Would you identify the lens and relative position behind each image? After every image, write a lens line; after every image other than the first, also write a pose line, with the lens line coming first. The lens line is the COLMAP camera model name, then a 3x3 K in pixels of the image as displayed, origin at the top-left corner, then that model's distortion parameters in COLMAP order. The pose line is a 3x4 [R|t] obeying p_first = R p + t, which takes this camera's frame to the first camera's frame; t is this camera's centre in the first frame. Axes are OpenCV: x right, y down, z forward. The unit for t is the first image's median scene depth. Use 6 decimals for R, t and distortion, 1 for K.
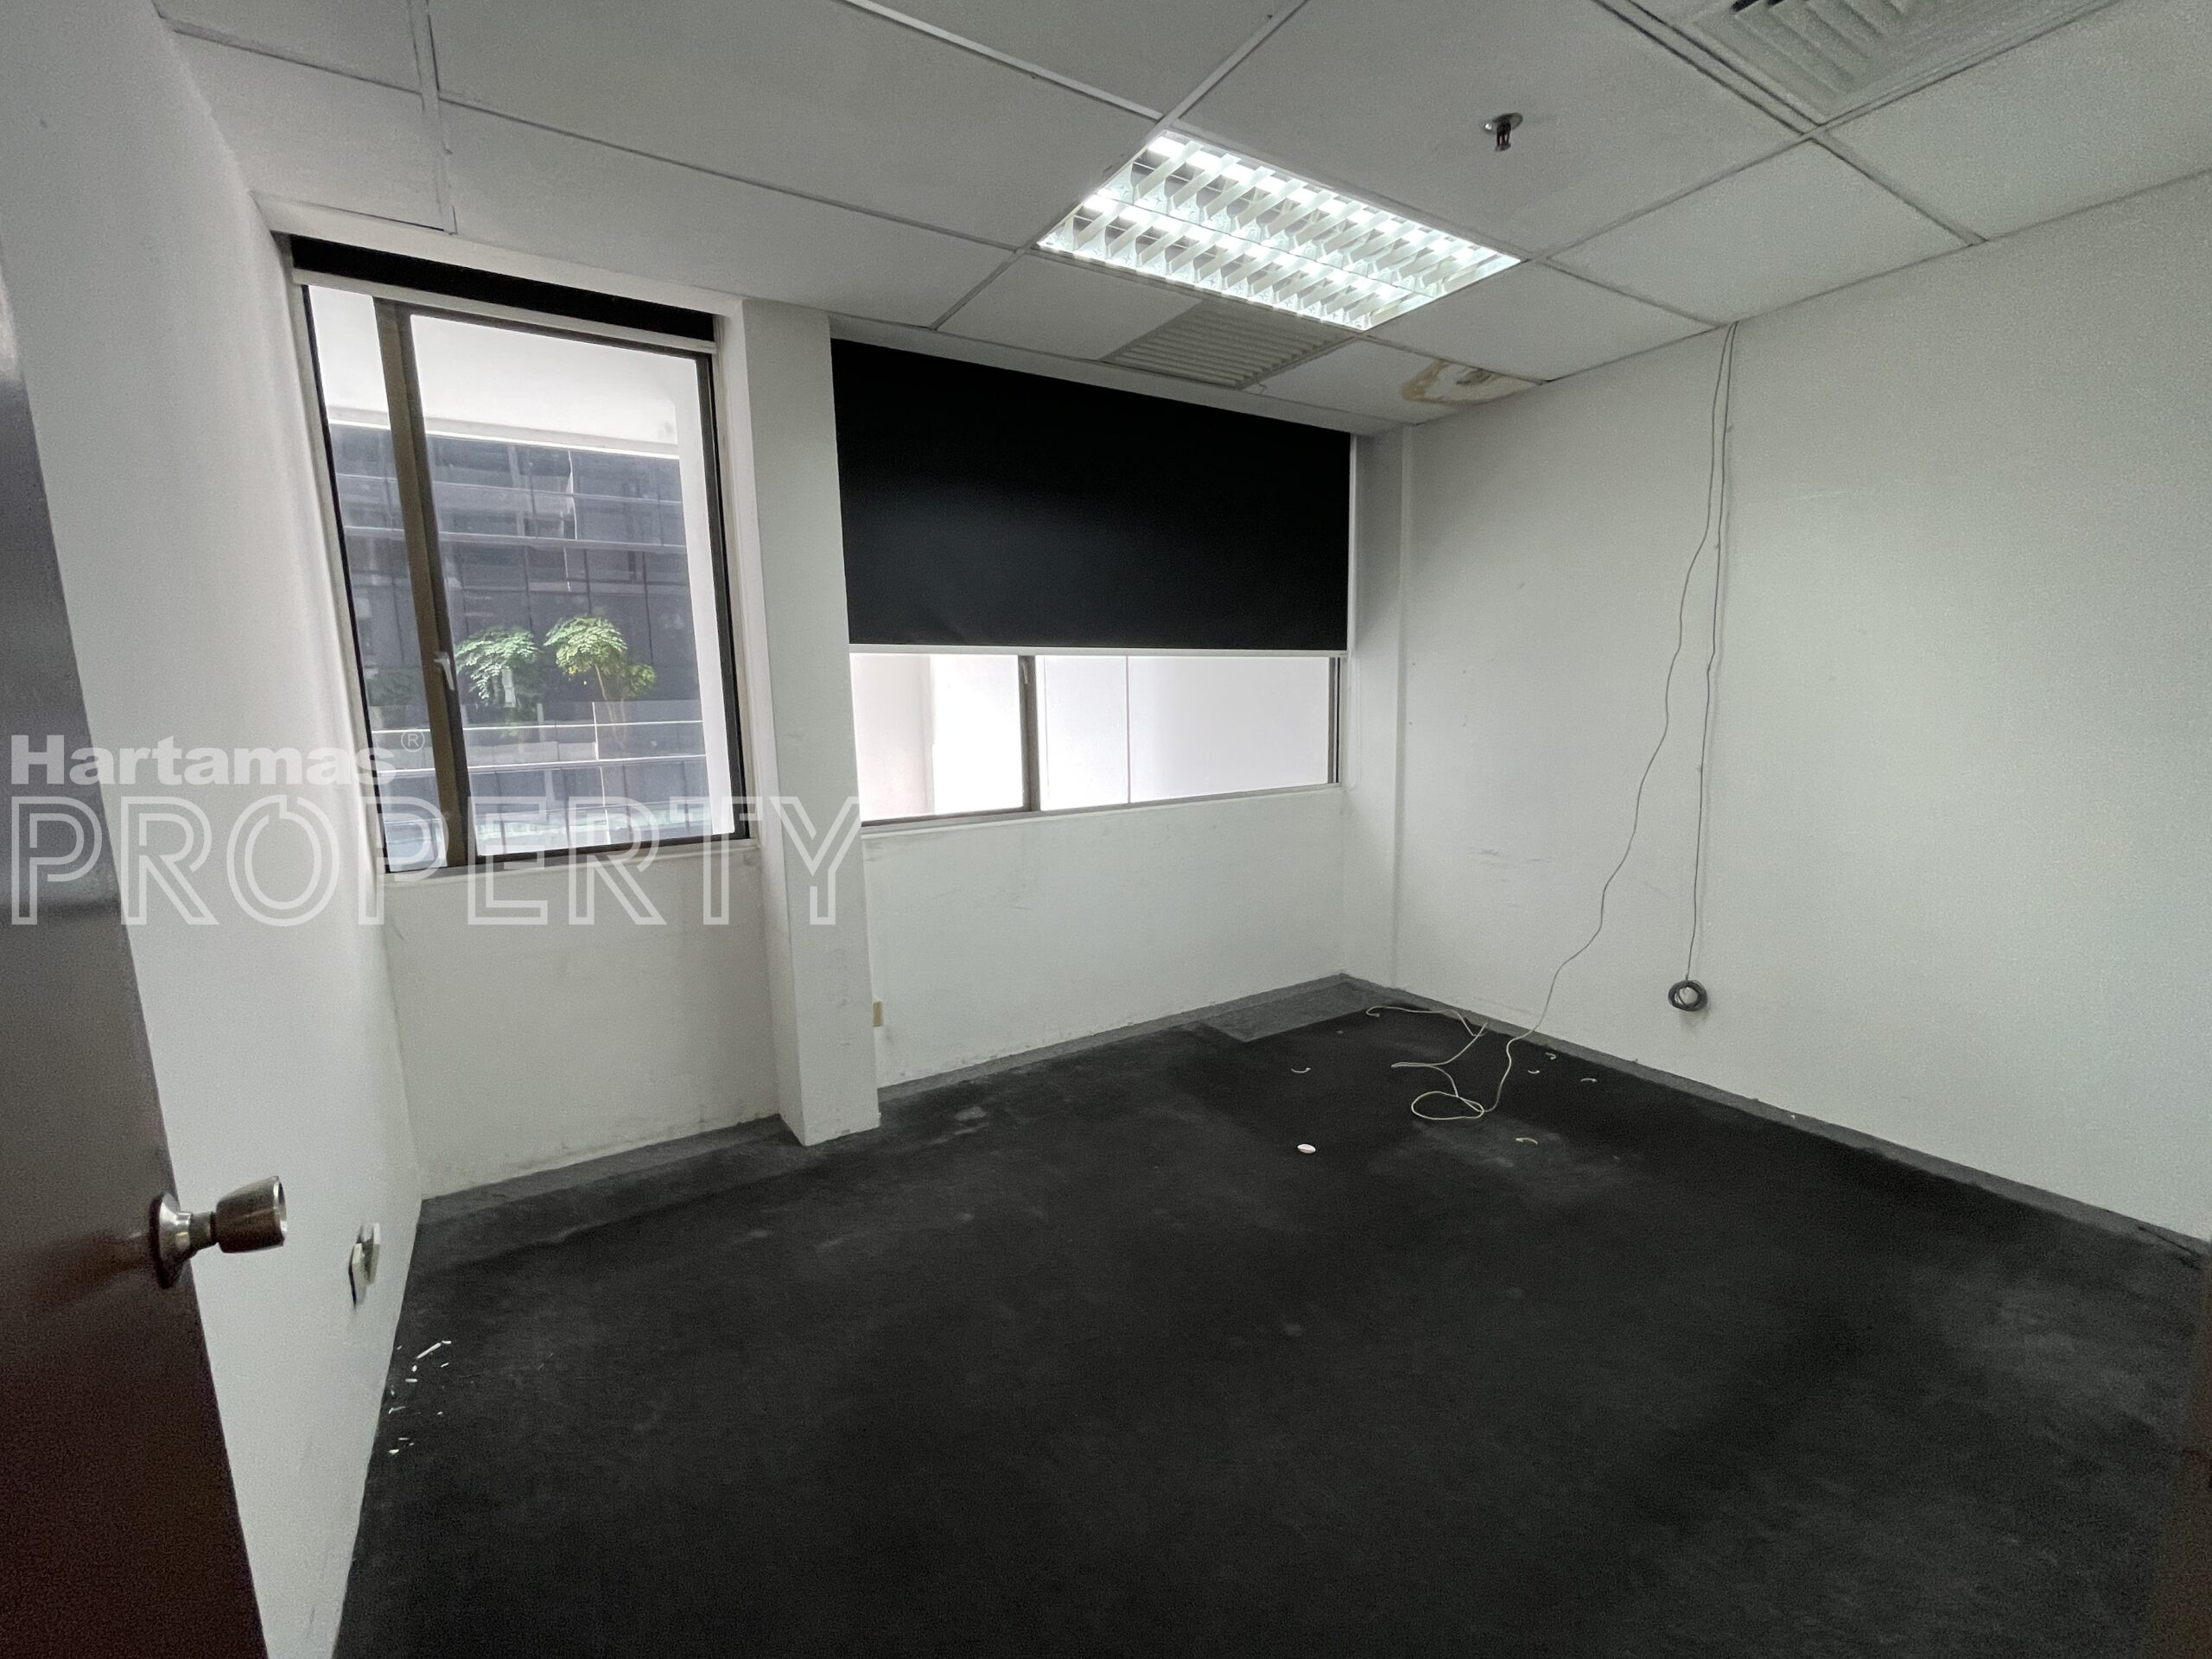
lens RADIAL K [[920.7, 0, 1093.6], [0, 920.7, 840.0], [0, 0, 1]] dist [-0.003210, -0.002416]
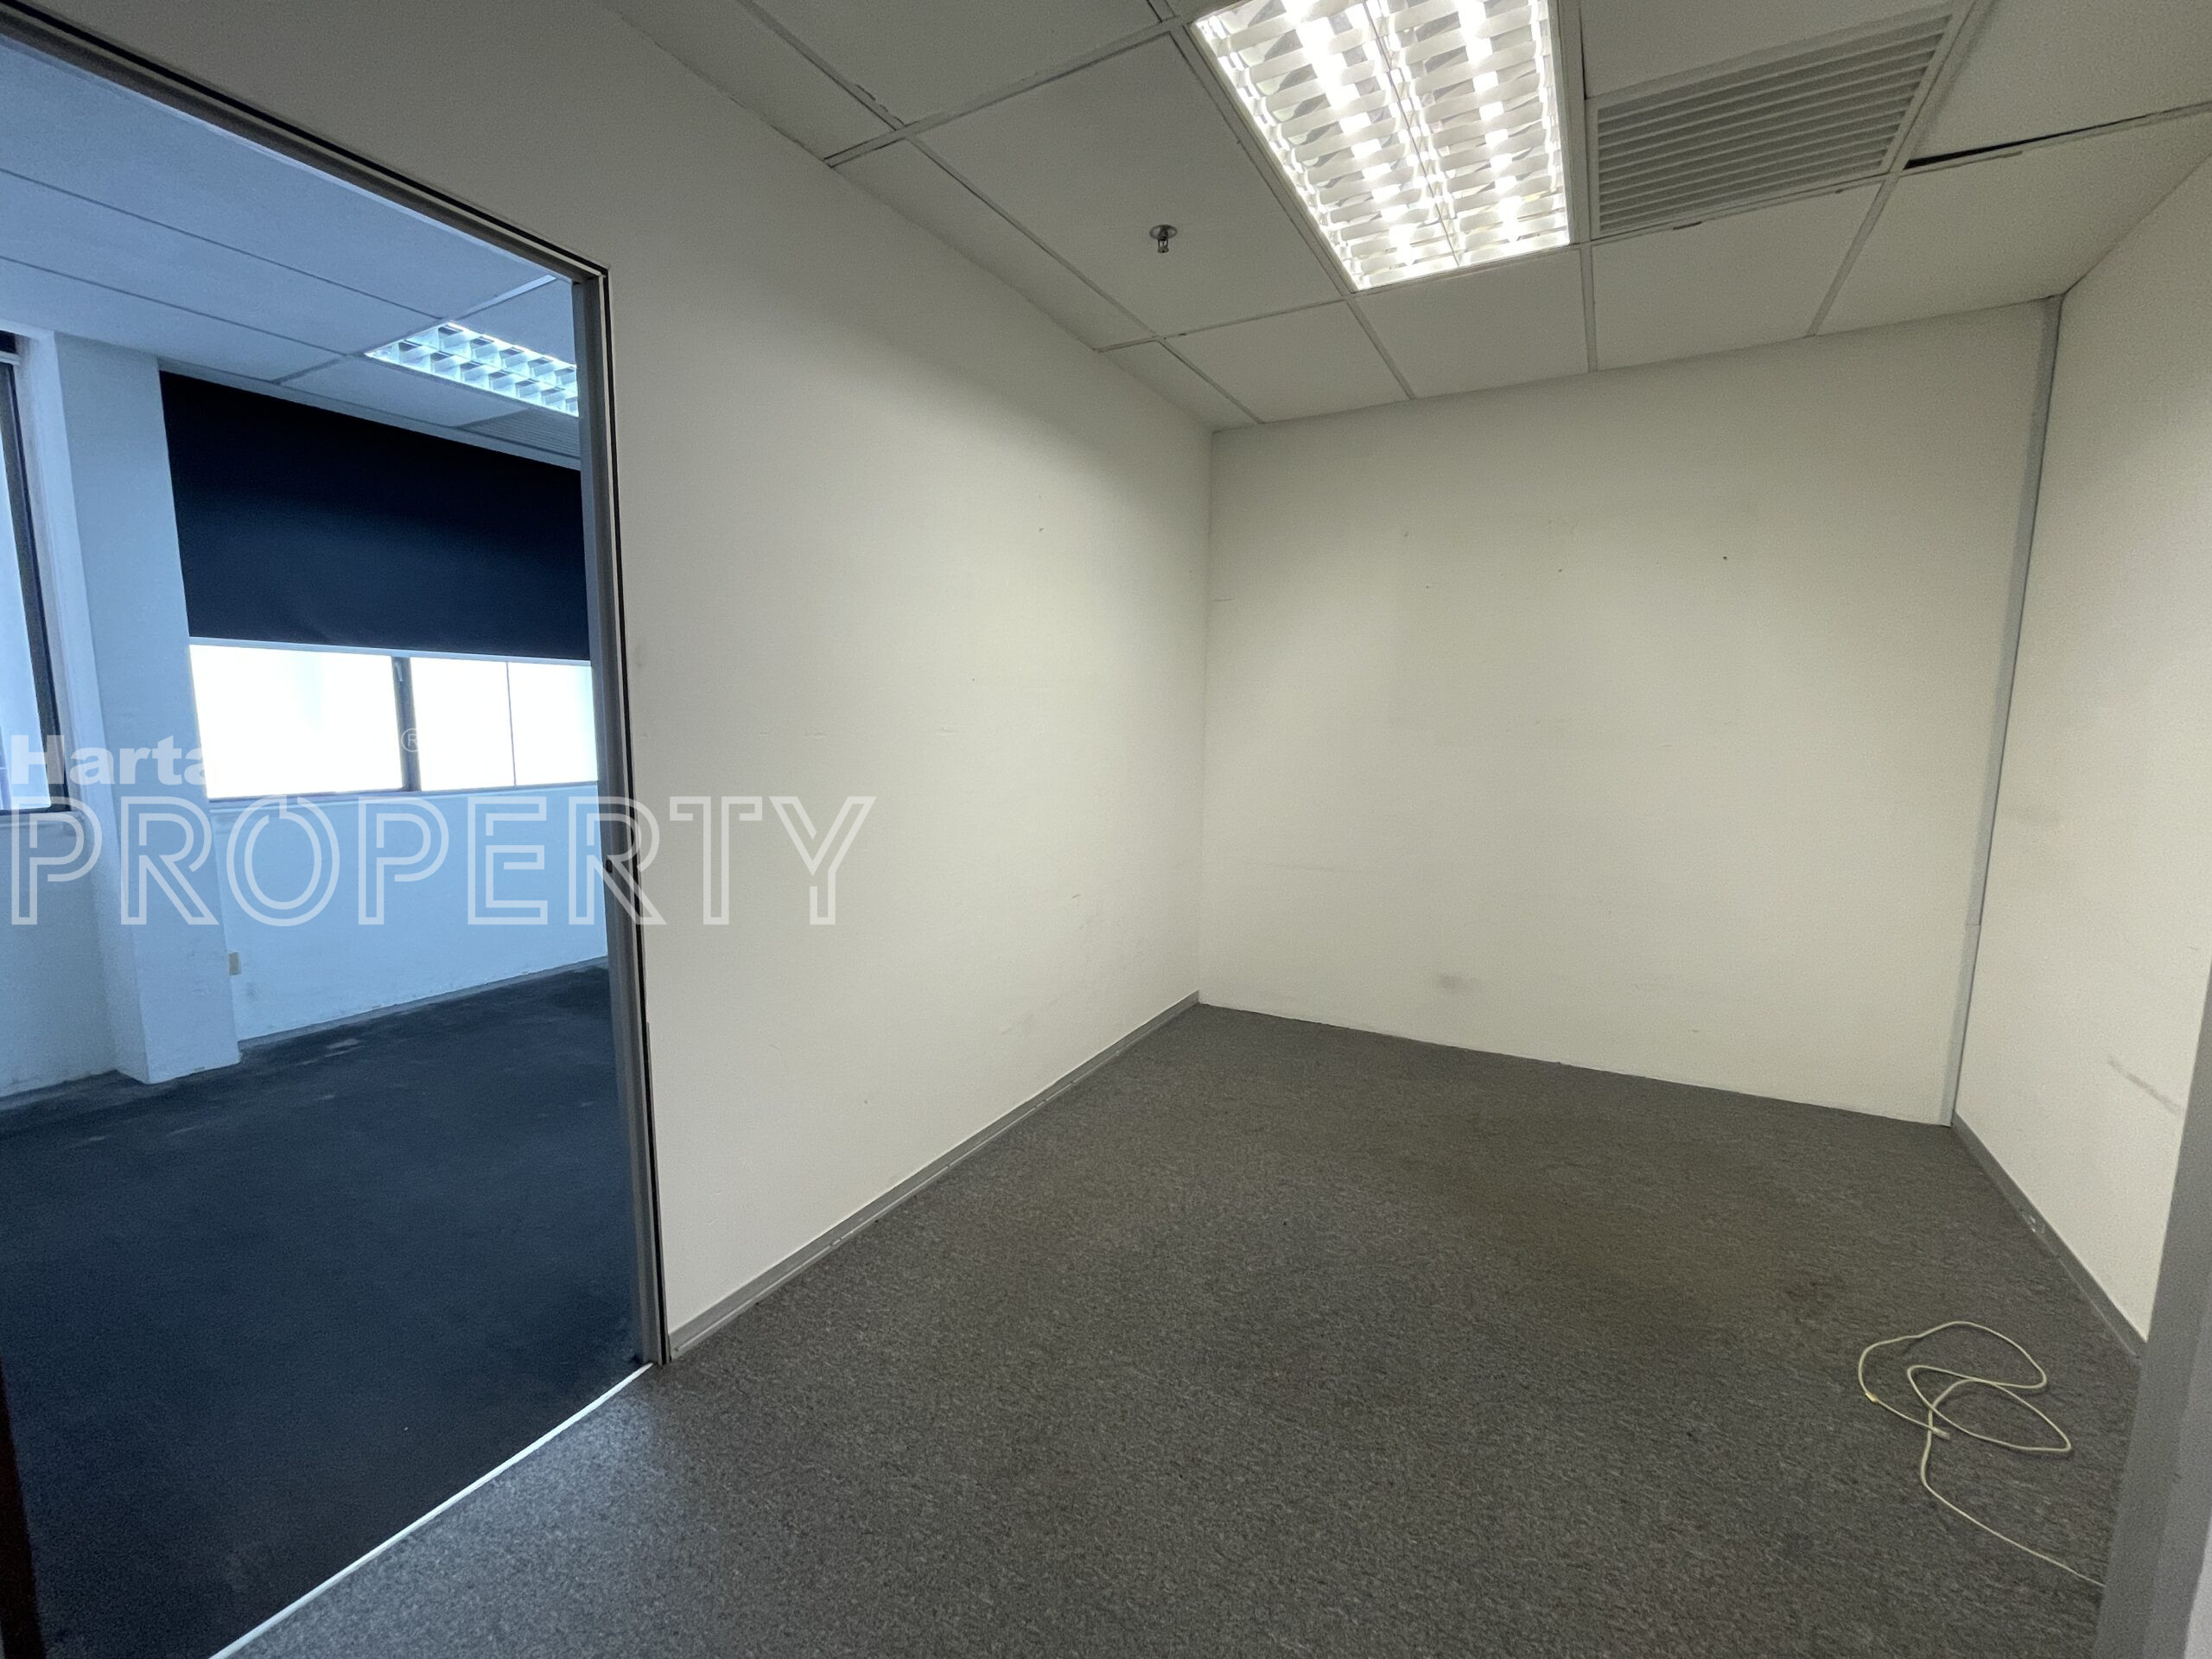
lens RADIAL K [[920.7, 0, 1121.7], [0, 920.7, 840.9], [0, 0, 1]] dist [-0.003210, -0.002416]
pose [[0.868272, -0.032642, 0.495013, 0.160926], [0.042926, 0.999034, -0.009416, 0.094722], [-0.494228, 0.029424, 0.868834, -0.525021]]
